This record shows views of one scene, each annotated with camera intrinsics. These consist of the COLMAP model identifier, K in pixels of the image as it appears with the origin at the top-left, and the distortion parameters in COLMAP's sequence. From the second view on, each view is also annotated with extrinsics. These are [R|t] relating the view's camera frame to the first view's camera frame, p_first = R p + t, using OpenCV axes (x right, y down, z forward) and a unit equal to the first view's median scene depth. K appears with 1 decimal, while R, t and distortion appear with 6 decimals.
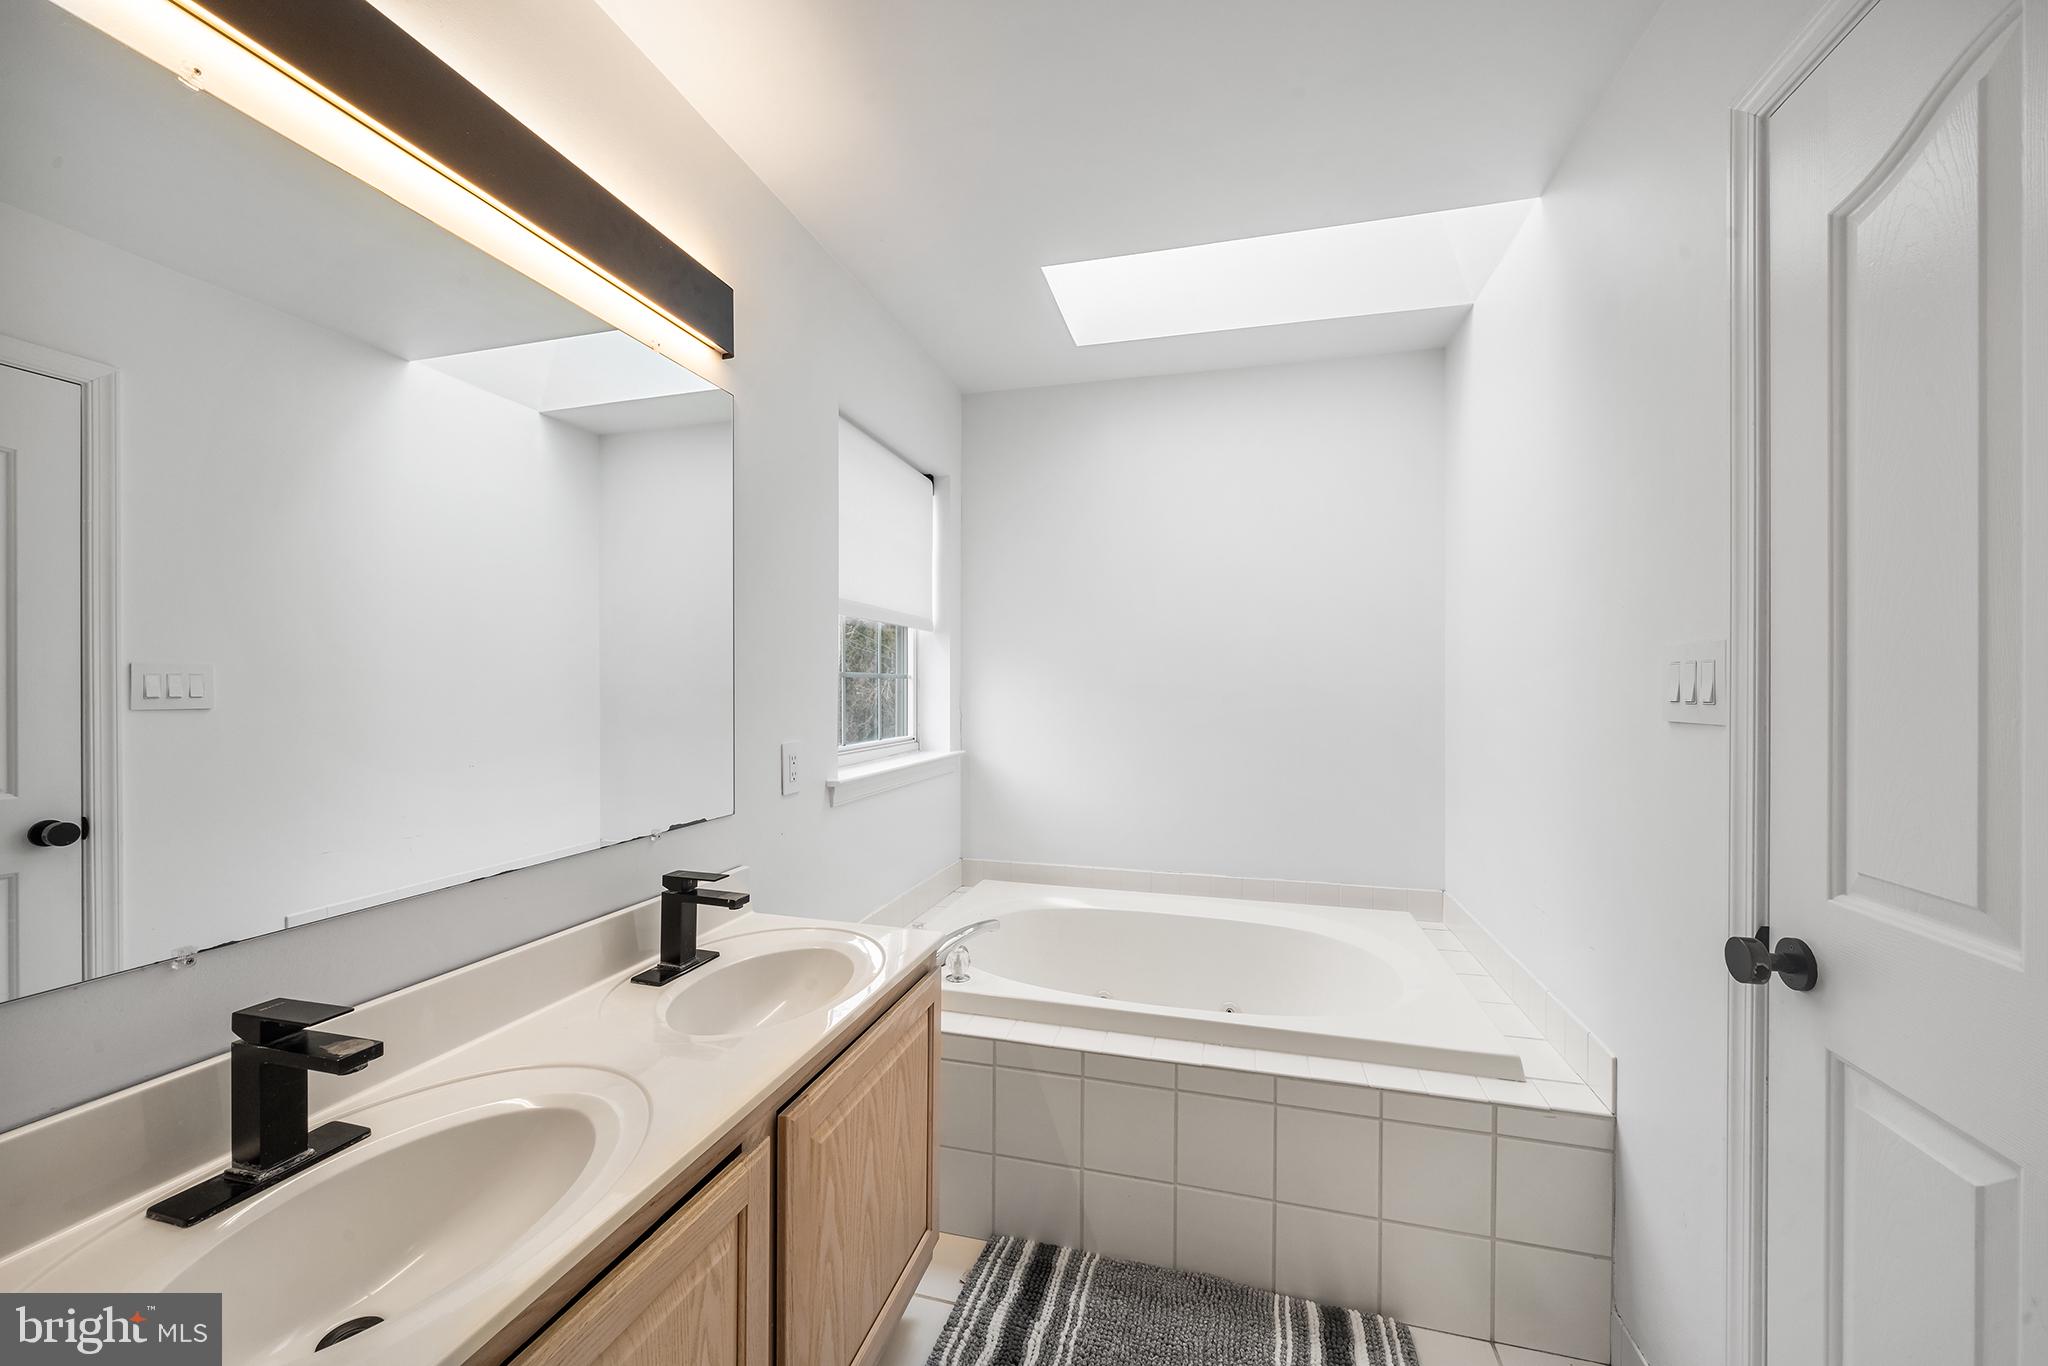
lens RADIAL K [[786.4, 0, 1023.5], [0, 786.4, 684.3], [0, 0, 1]] dist [-0.001639, 0.000180]
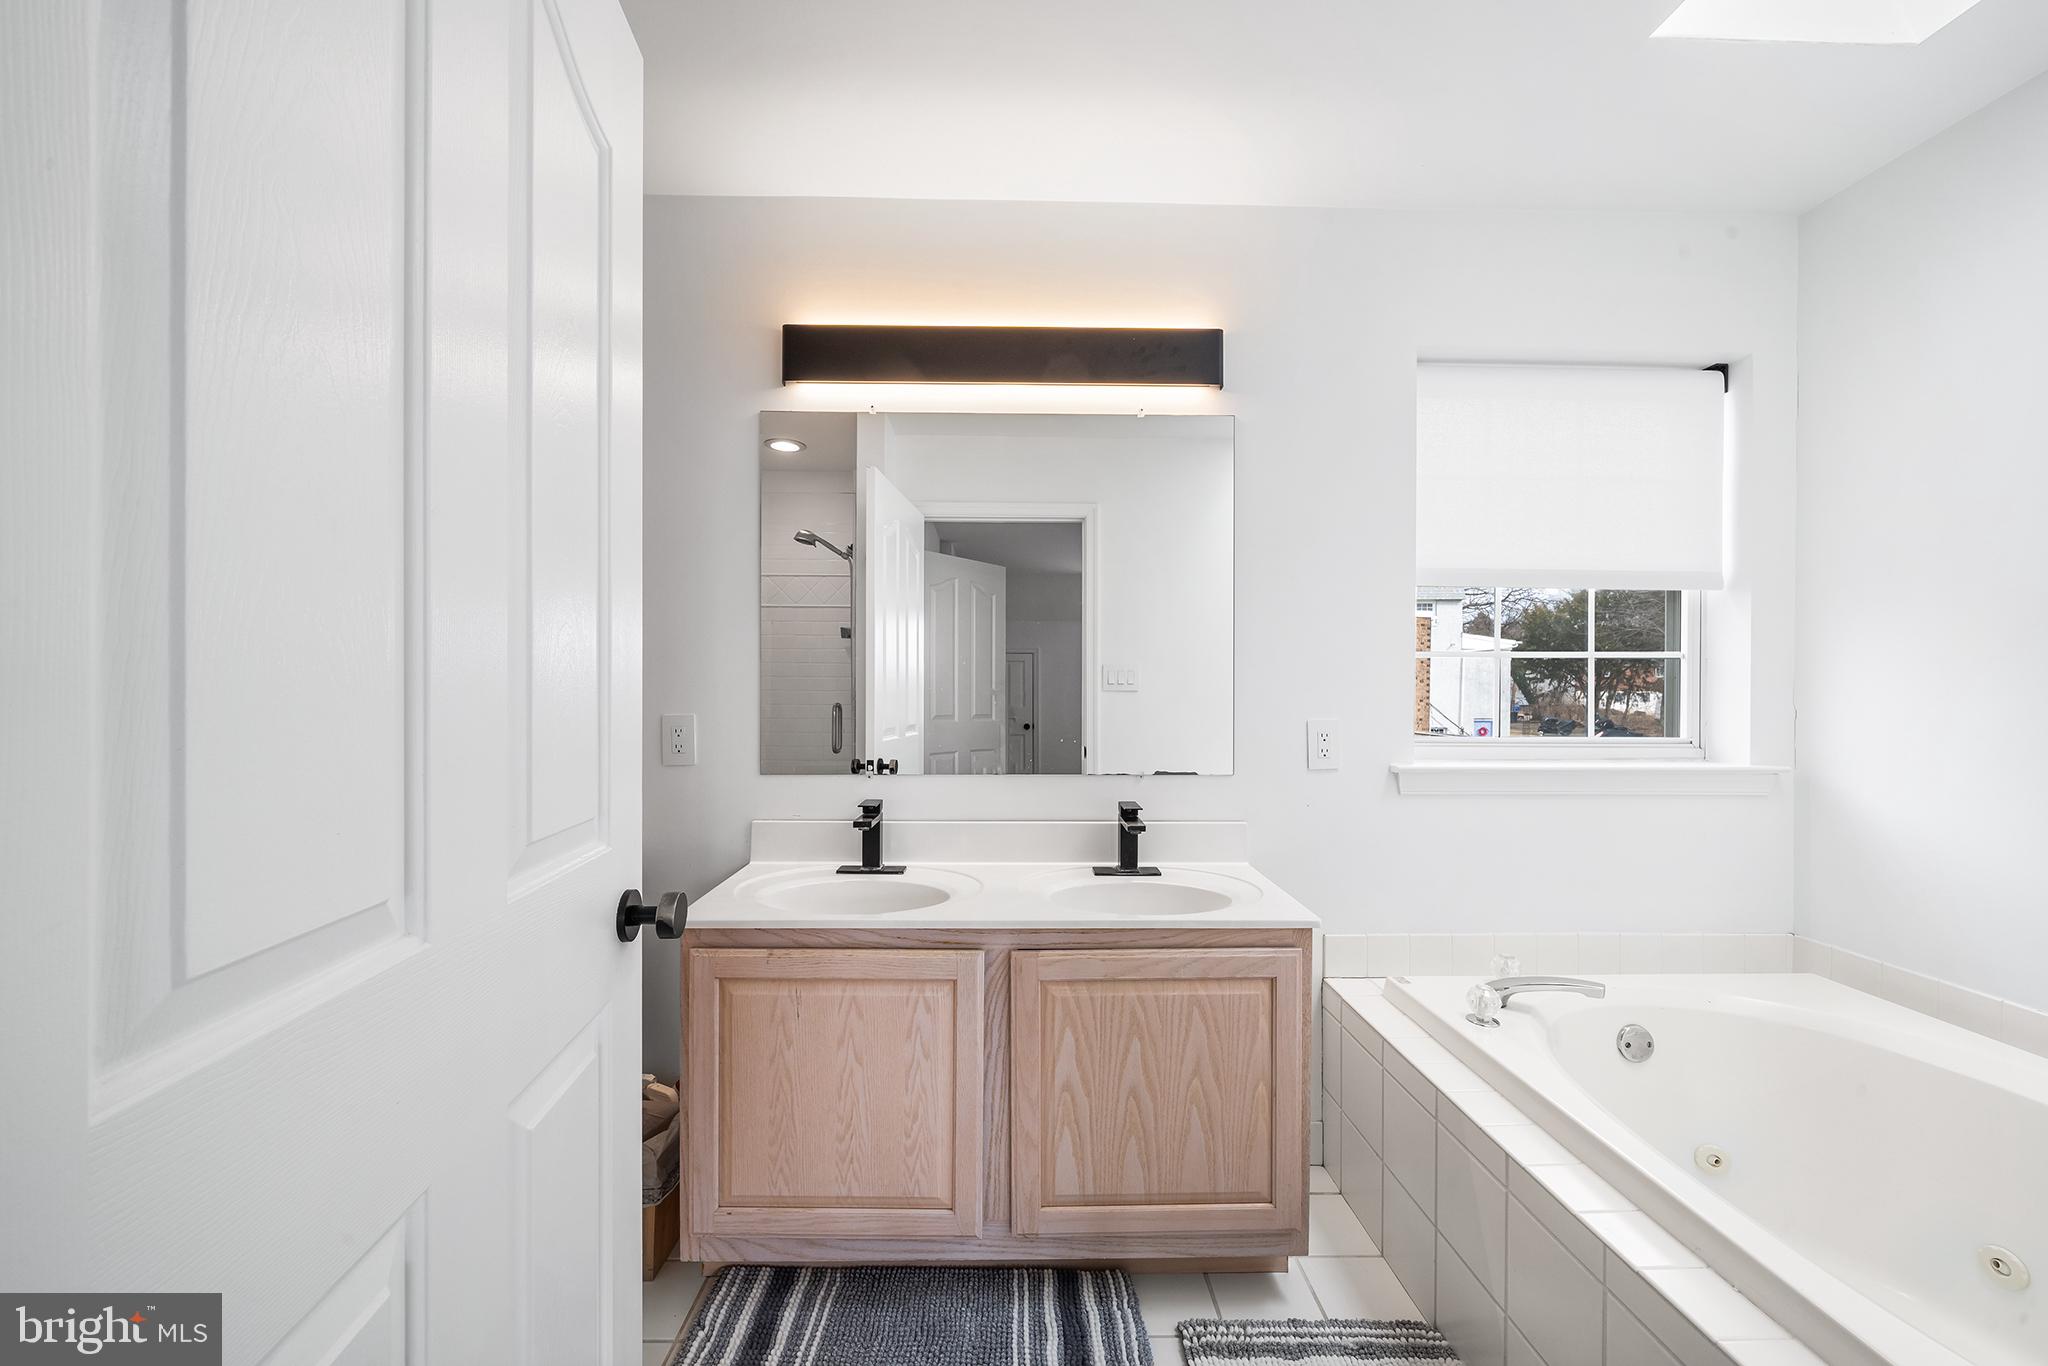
lens RADIAL K [[786.4, 0, 1023.6], [0, 786.4, 690.0], [0, 0, 1]] dist [-0.001639, 0.000180]
pose [[0.272838, -0.001826, -0.962058, 0.401073], [-0.002184, 0.999994, -0.002518, 0.025559], [0.962057, 0.002788, 0.272833, 0.227507]]
